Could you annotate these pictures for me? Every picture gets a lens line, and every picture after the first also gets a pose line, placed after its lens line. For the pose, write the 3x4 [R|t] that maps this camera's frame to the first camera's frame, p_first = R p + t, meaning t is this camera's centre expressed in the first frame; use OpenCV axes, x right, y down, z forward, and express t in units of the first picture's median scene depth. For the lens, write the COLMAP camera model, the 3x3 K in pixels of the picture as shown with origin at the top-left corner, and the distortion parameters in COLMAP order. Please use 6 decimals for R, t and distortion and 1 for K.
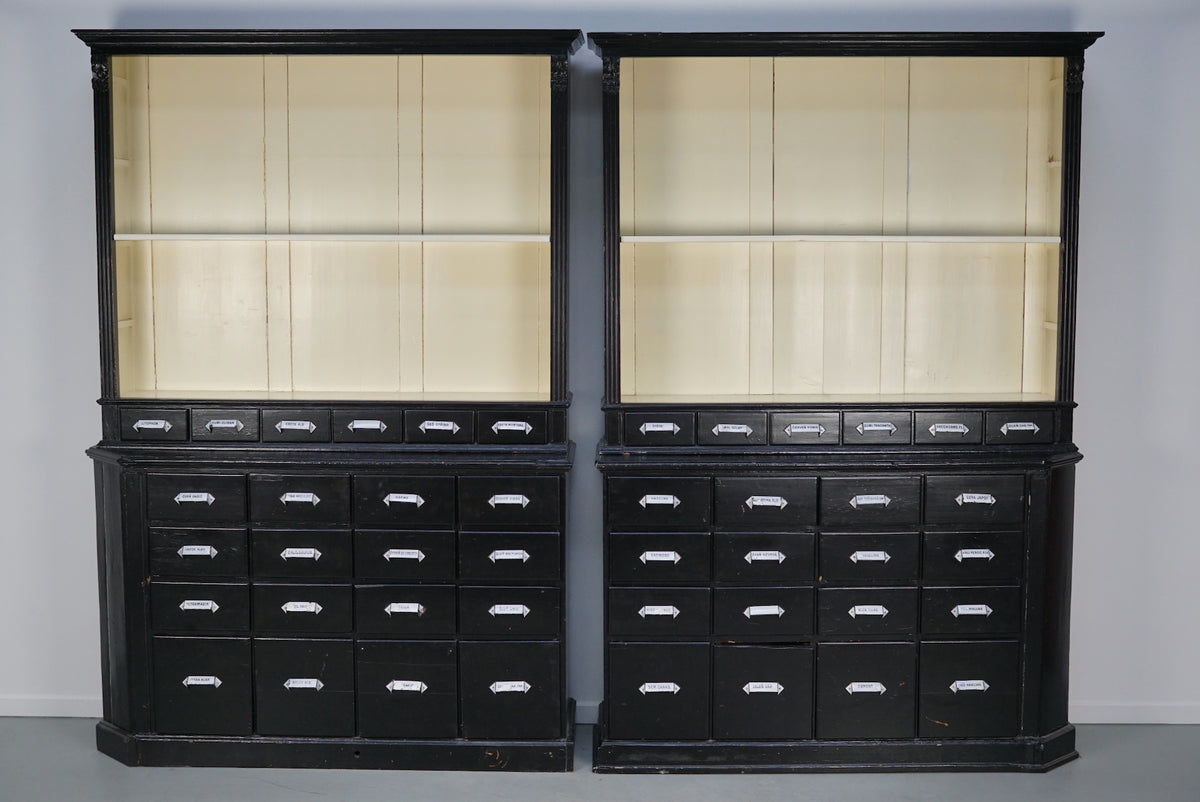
lens RADIAL K [[1549.5, 0, 607.1], [0, 1549.5, 408.7], [0, 0, 1]] dist [-0.150419, 0.326118]
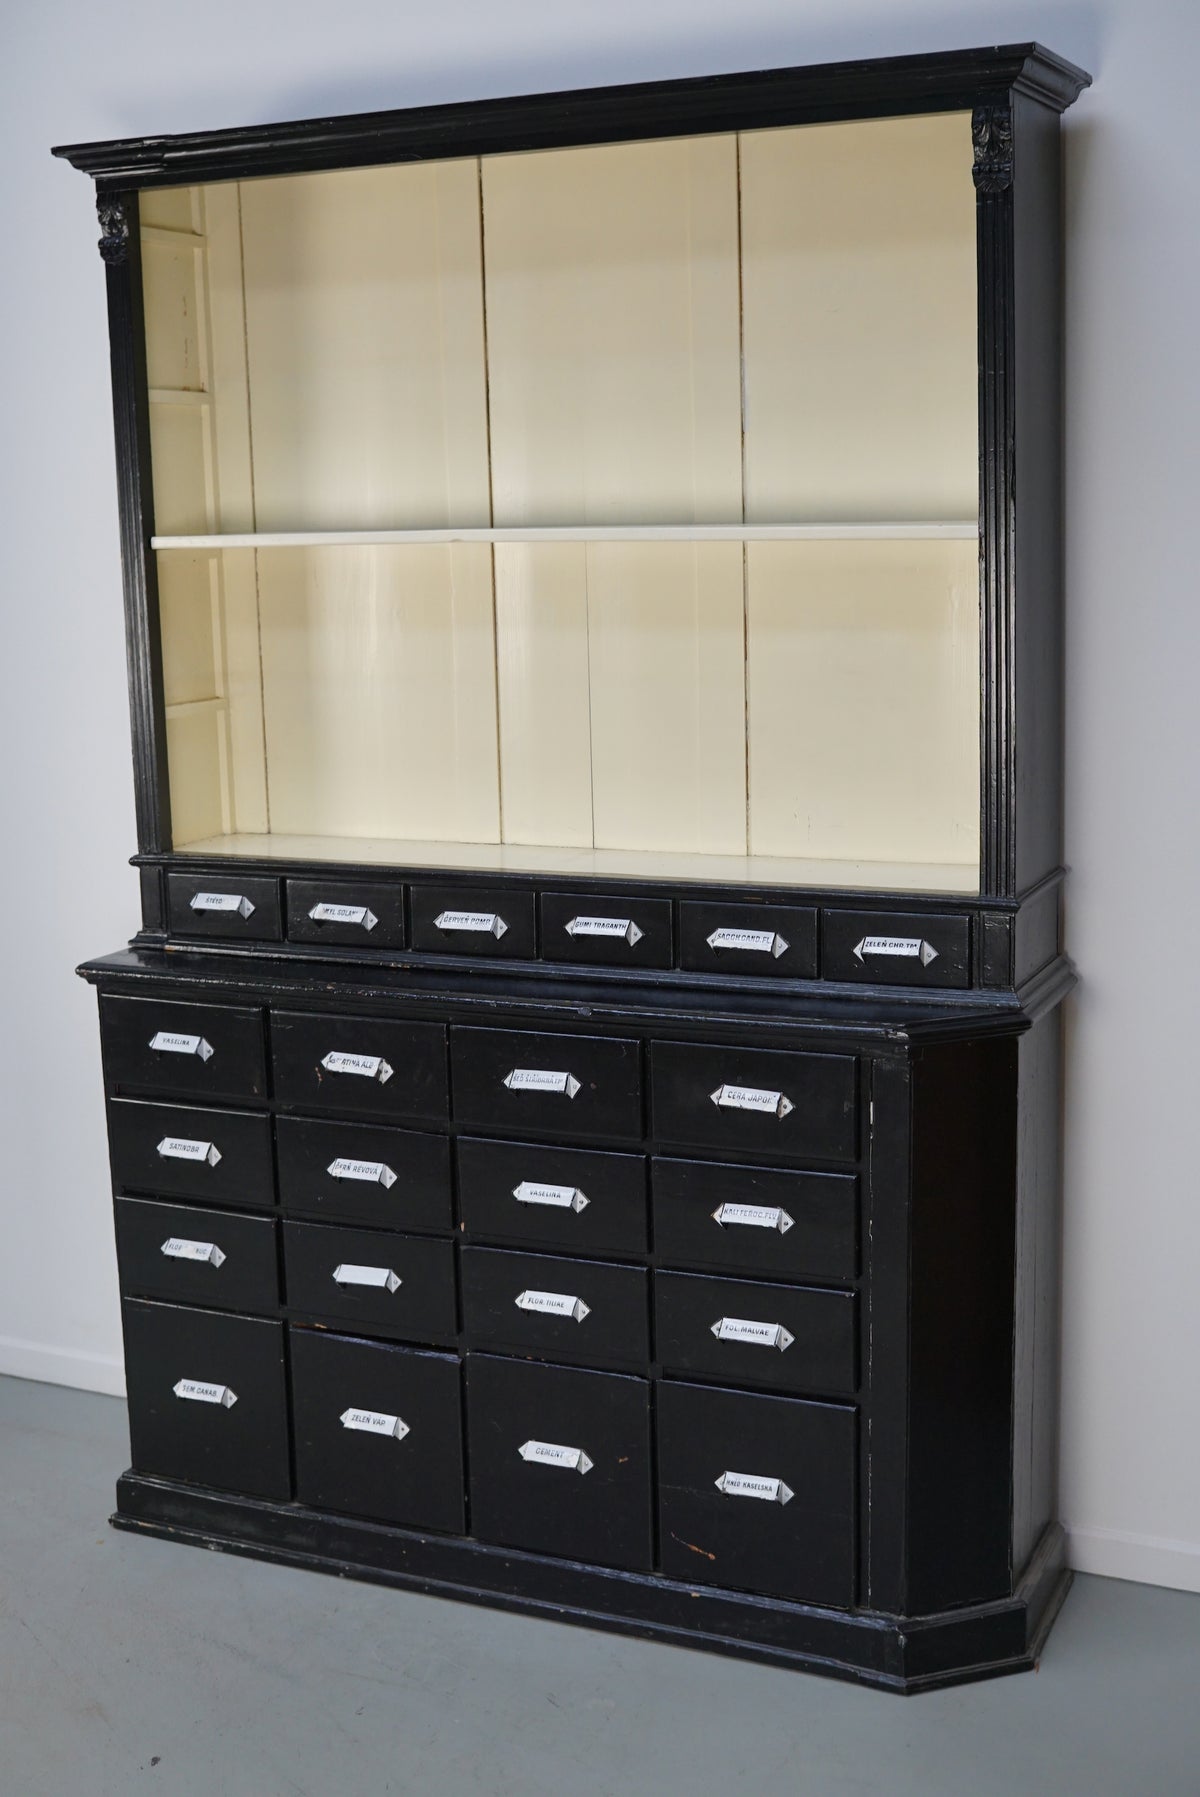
lens RADIAL K [[2320.4, 0, 600.0], [0, 2320.4, 898.5], [0, 0, 1]] dist [-0.150419, 0.326118]
pose [[0.908927, 0.055848, -0.413197, 0.474246], [-0.028300, 0.996967, 0.072499, -0.049872], [0.415993, -0.054203, 0.907751, 0.344624]]
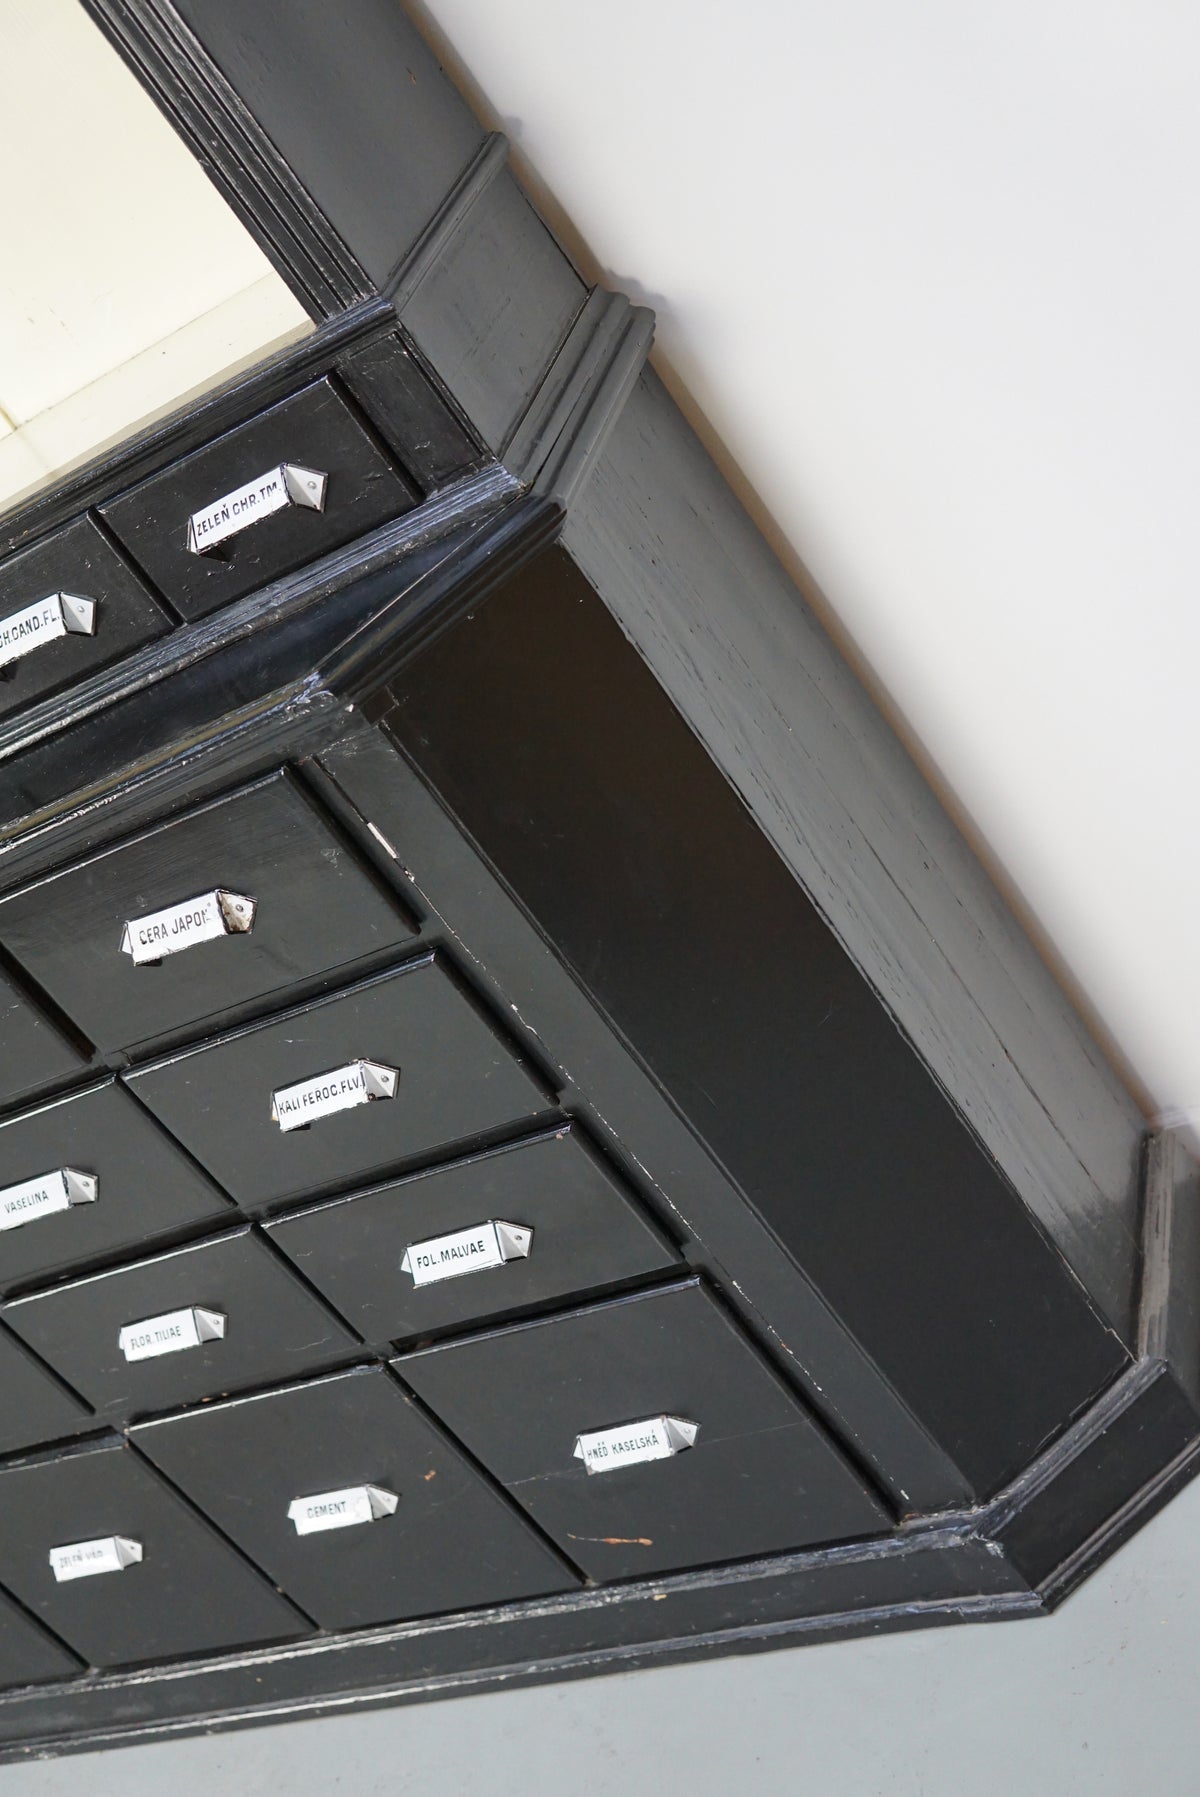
lens RADIAL K [[2320.4, 0, 600.0], [0, 2320.4, 898.5], [0, 0, 1]] dist [-0.150419, 0.326118]
pose [[0.805499, -0.297126, -0.512726, 0.460074], [0.510694, 0.786950, 0.346267, -0.031502], [0.300605, -0.540764, 0.785628, 0.735217]]
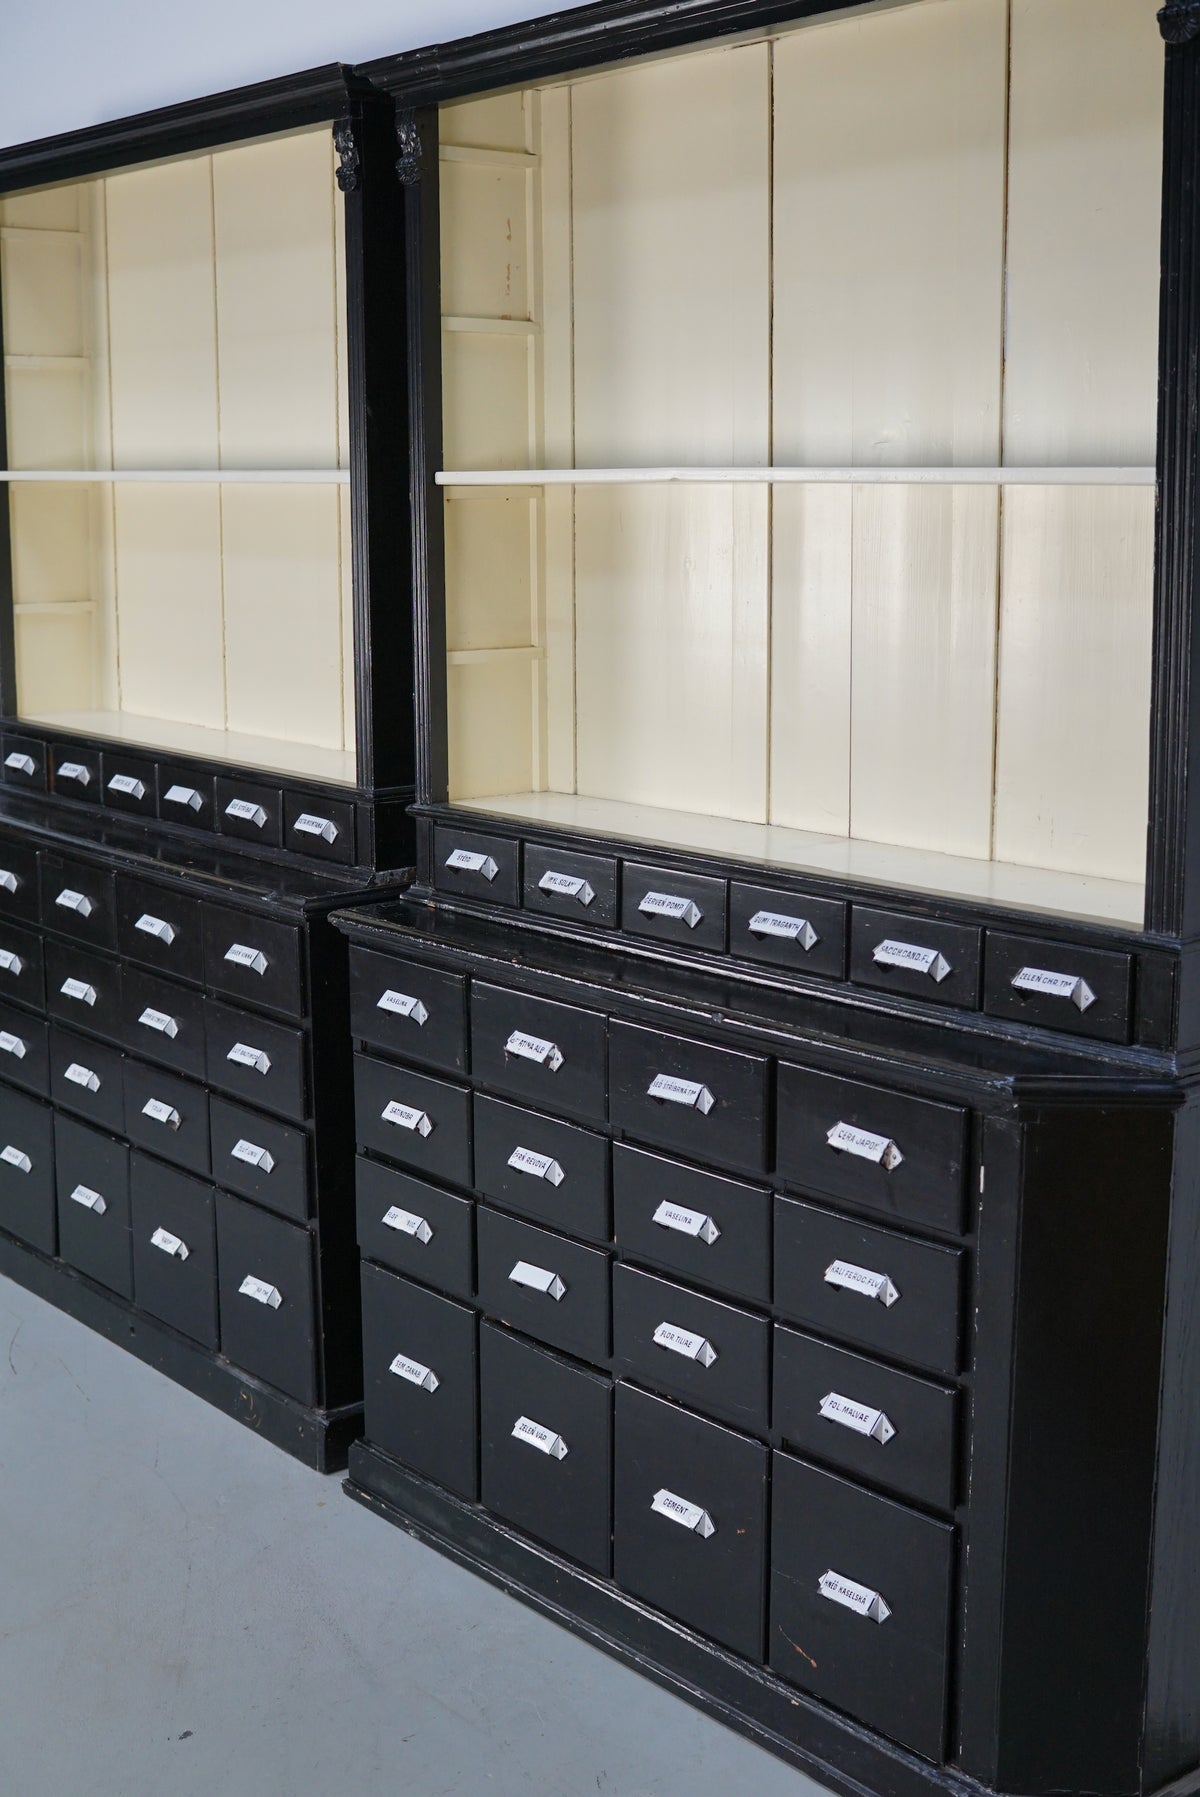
lens RADIAL K [[2320.4, 0, 600.0], [0, 2320.4, 898.5], [0, 0, 1]] dist [-0.150419, 0.326118]
pose [[0.630818, 0.137868, -0.763584, 0.627393], [-0.086824, 0.990450, 0.107102, -0.059173], [0.771058, -0.001265, 0.636764, 0.562070]]
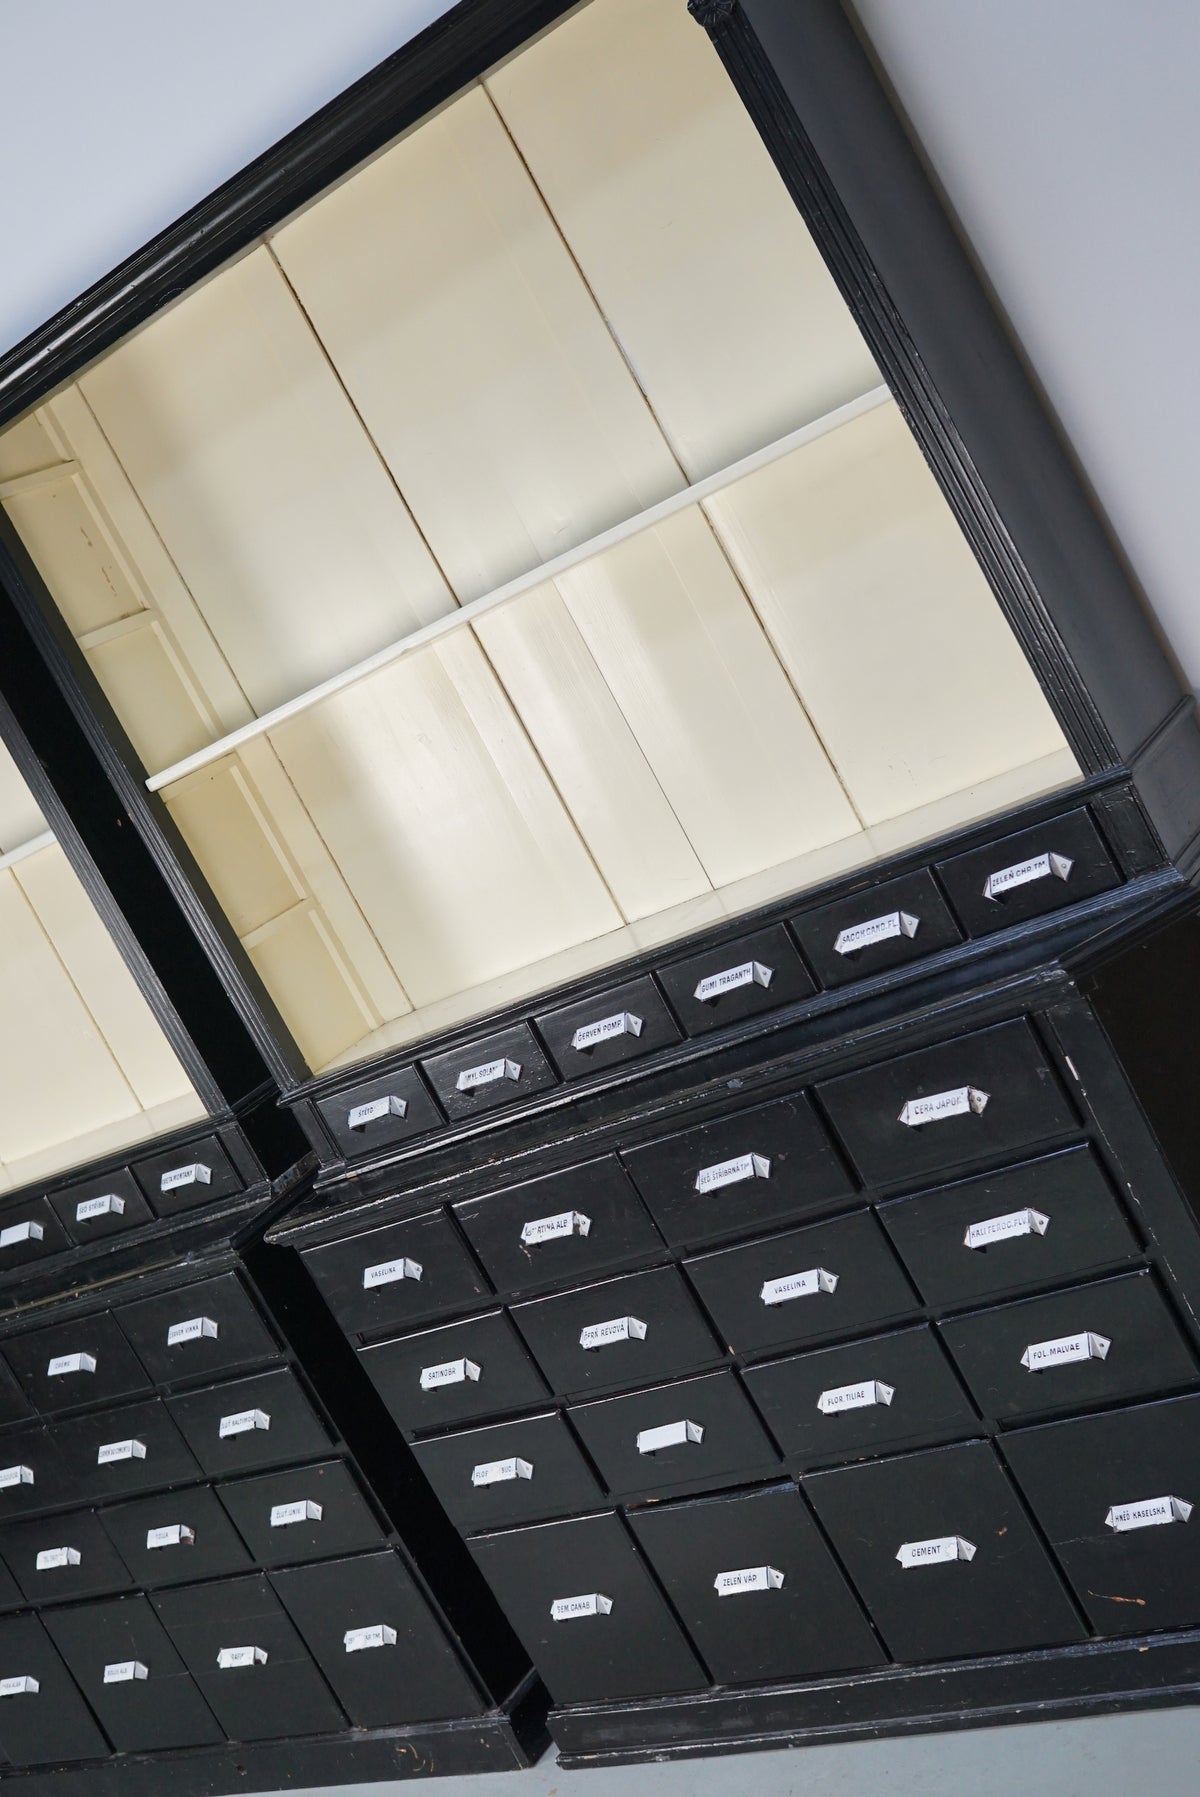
lens RADIAL K [[2320.4, 0, 600.0], [0, 2320.4, 898.5], [0, 0, 1]] dist [-0.150419, 0.326118]
pose [[0.741428, -0.302575, -0.598944, 0.536412], [0.400073, 0.915905, 0.032551, -0.043692], [0.538726, -0.263755, 0.800129, 0.482403]]
